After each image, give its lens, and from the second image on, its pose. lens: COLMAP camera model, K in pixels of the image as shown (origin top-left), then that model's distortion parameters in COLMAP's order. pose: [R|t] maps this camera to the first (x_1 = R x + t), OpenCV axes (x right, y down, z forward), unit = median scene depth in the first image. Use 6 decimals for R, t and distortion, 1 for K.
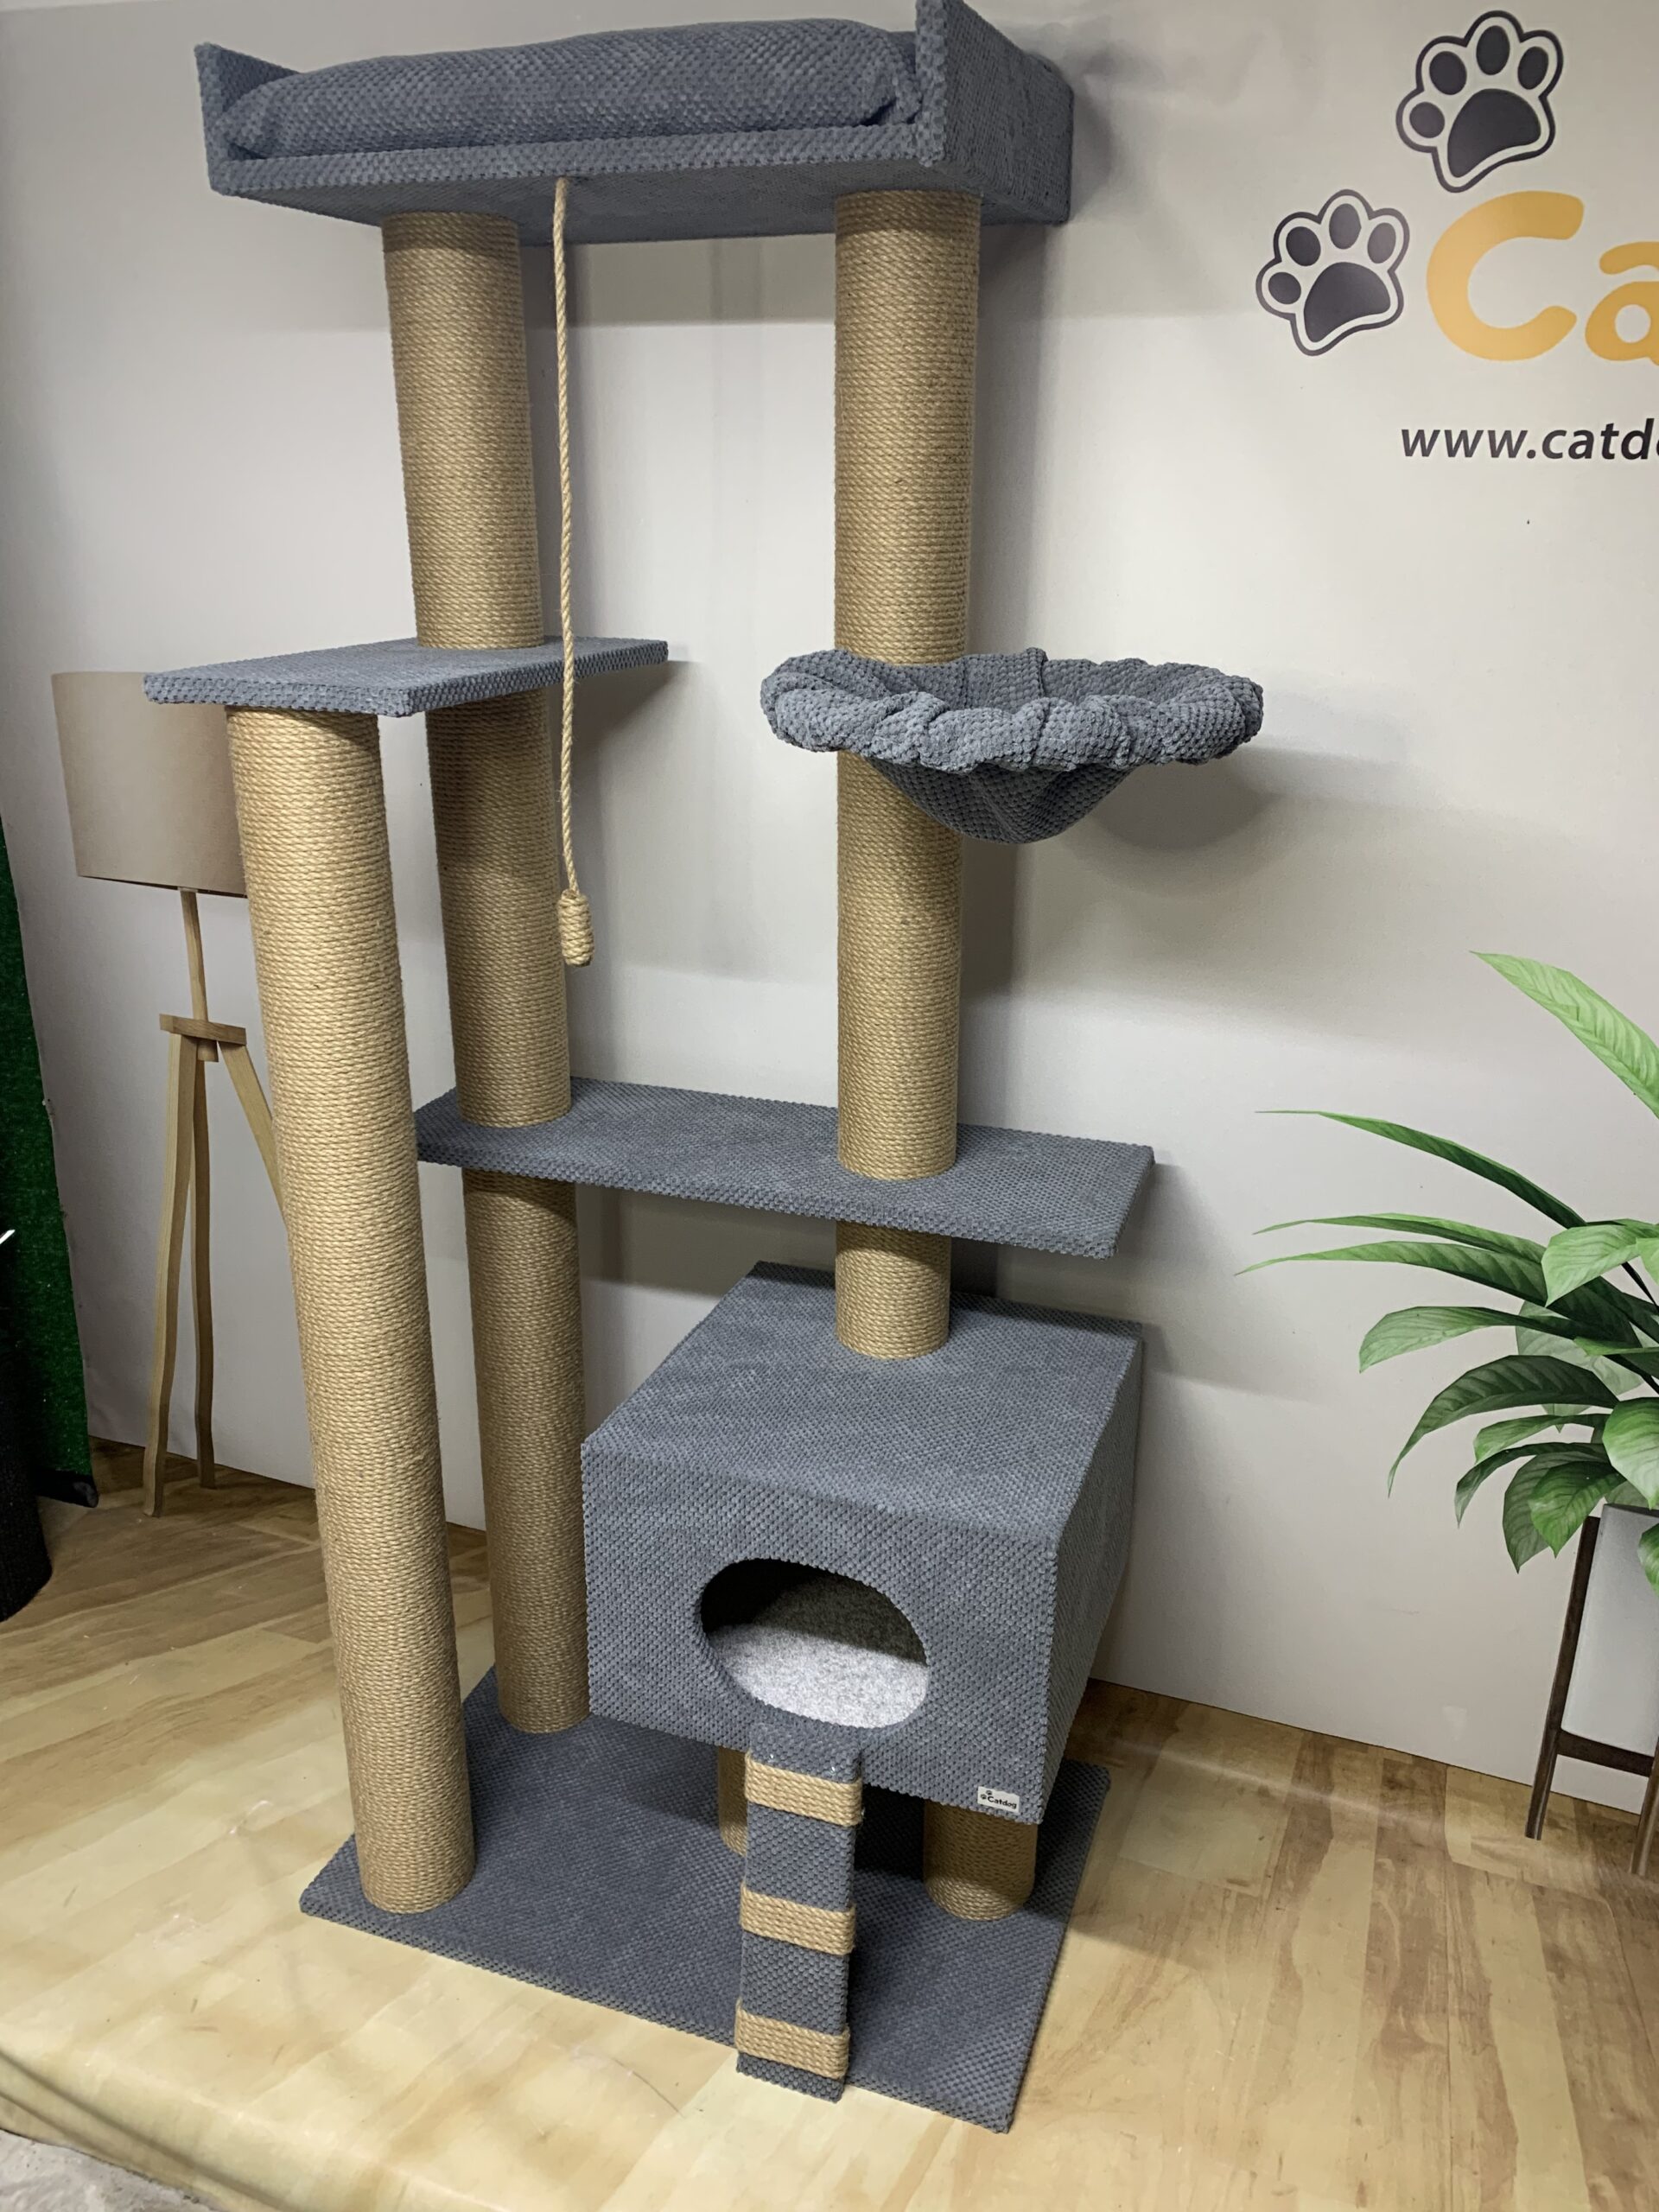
lens RADIAL K [[1710.8, 0, 854.8], [0, 1710.8, 1089.5], [0, 0, 1]] dist [0.014110, -0.001841]
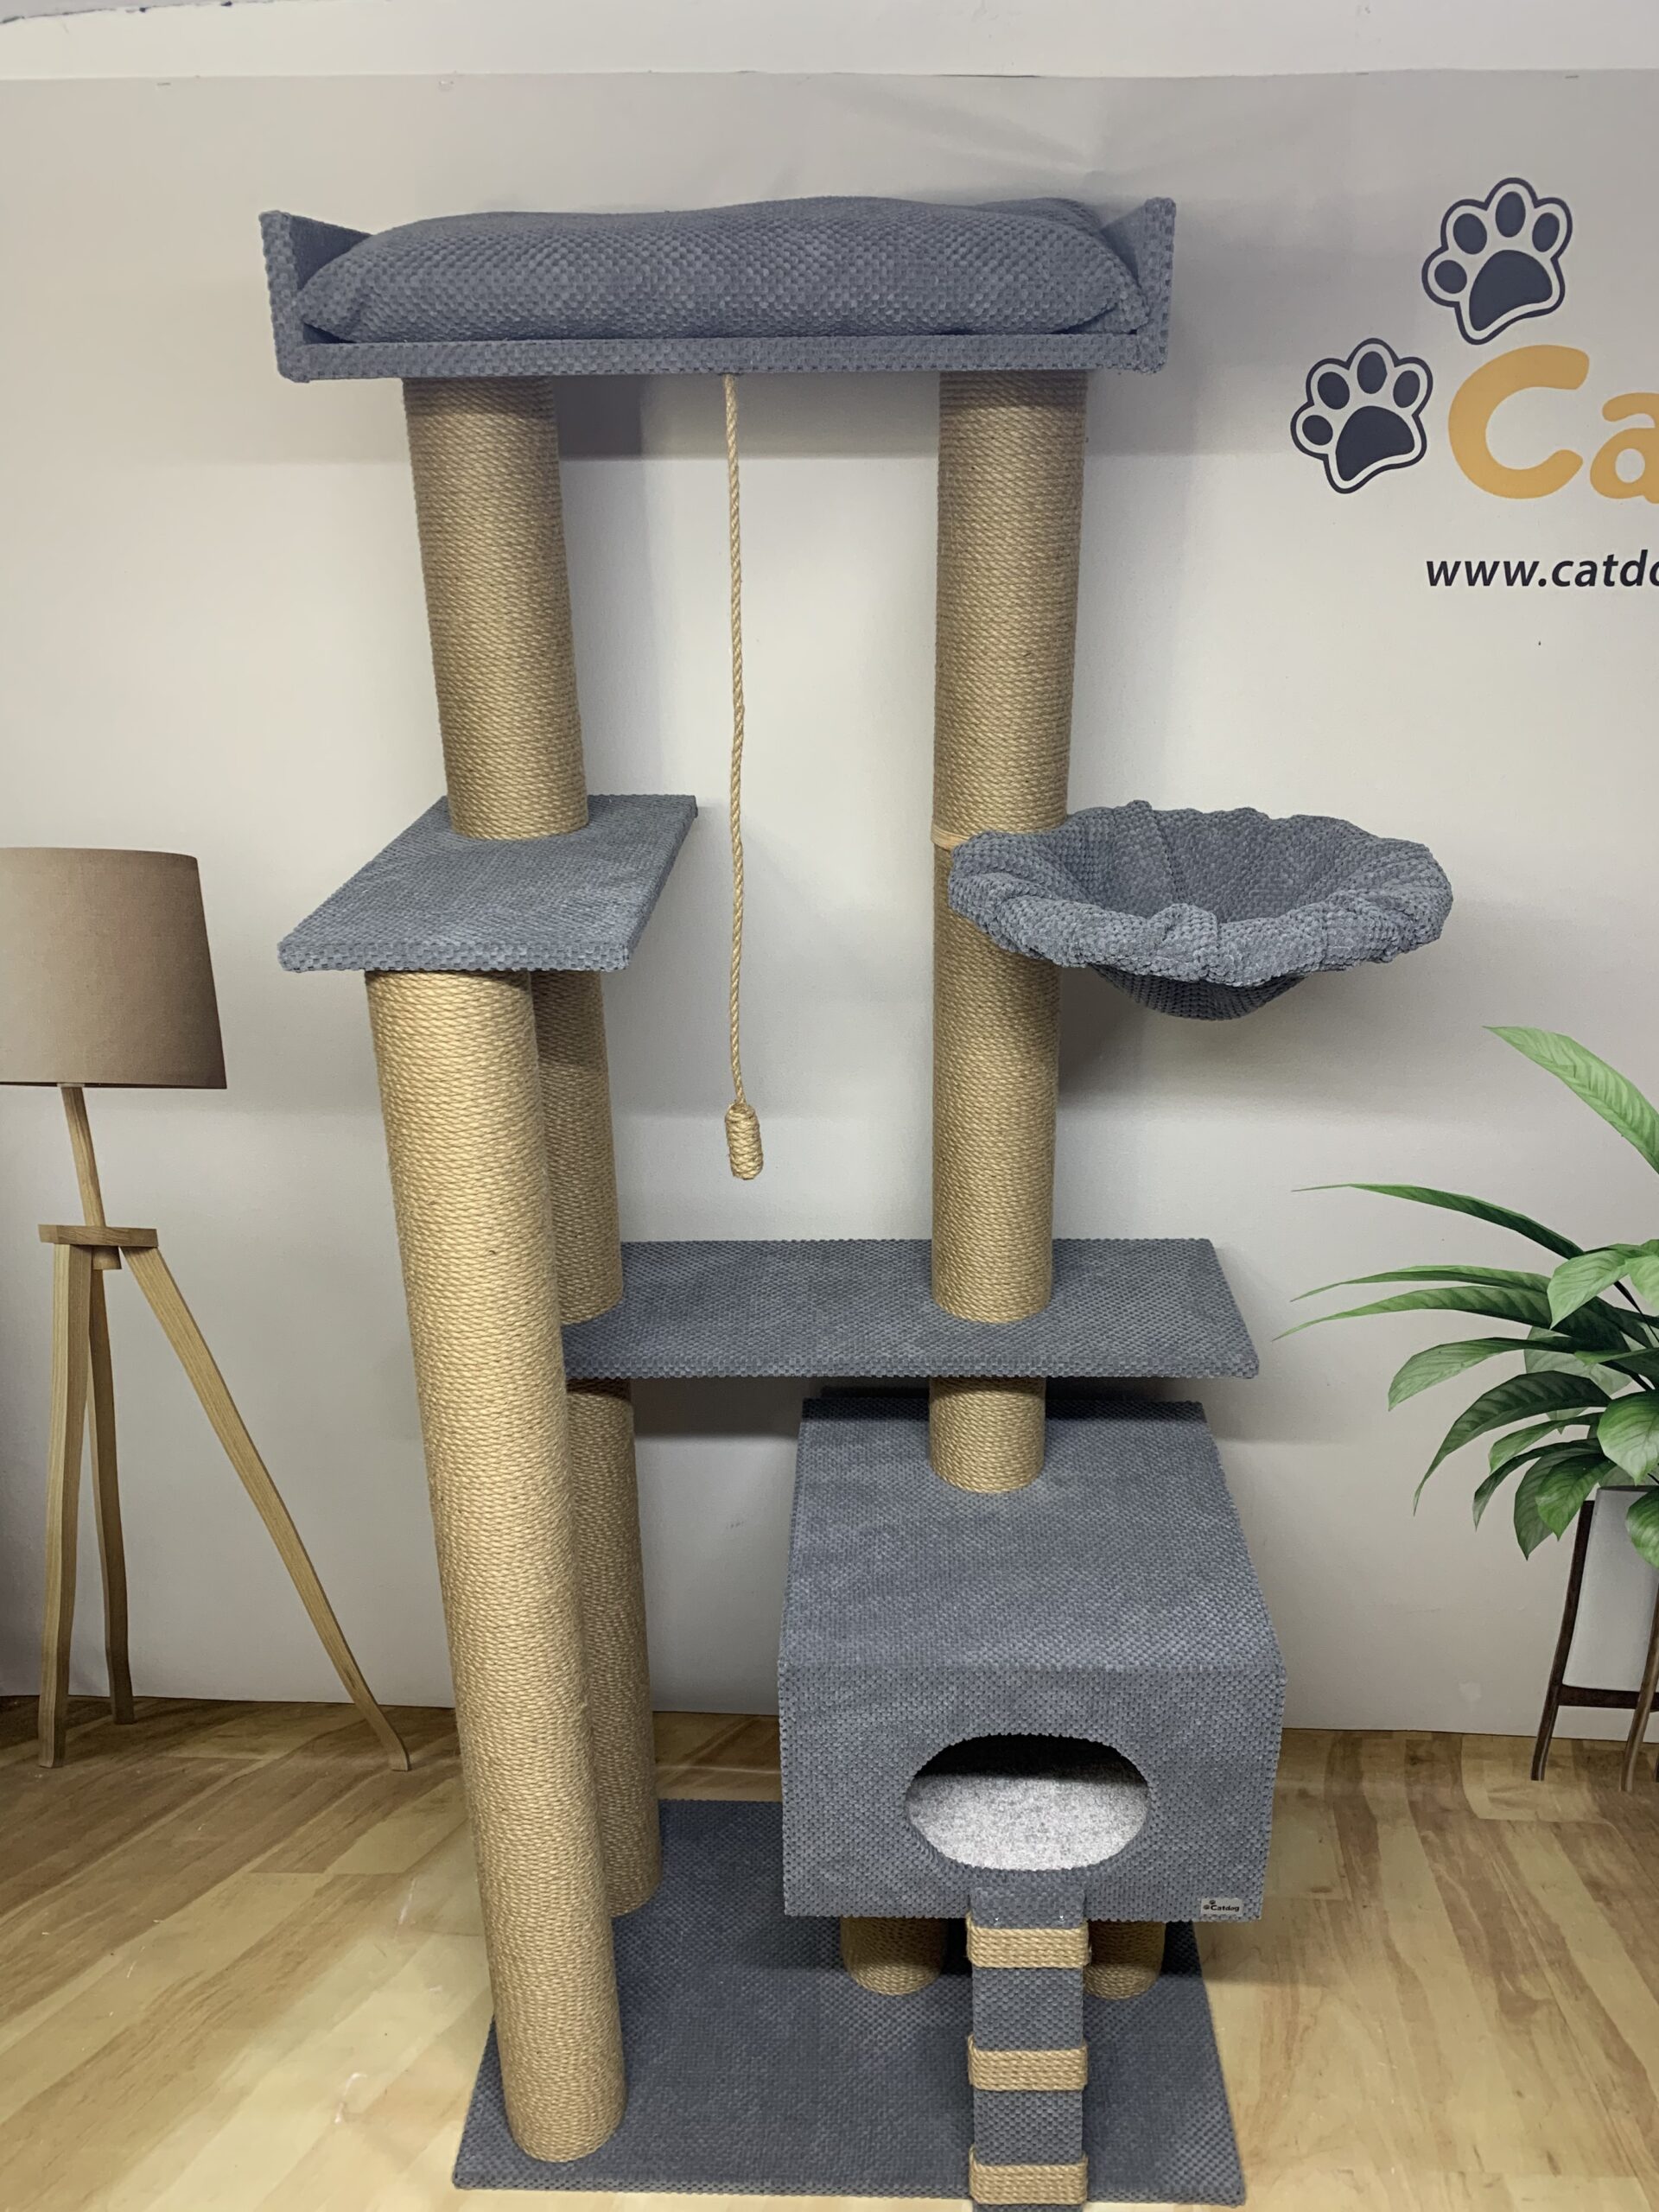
lens RADIAL K [[1710.8, 0, 854.8], [0, 1710.8, 1085.7], [0, 0, 1]] dist [0.014110, -0.001841]
pose [[0.952845, -0.132205, 0.273144, -0.307421], [0.119638, 0.990865, 0.062239, -0.152070], [-0.278877, -0.026626, 0.959958, 0.065956]]
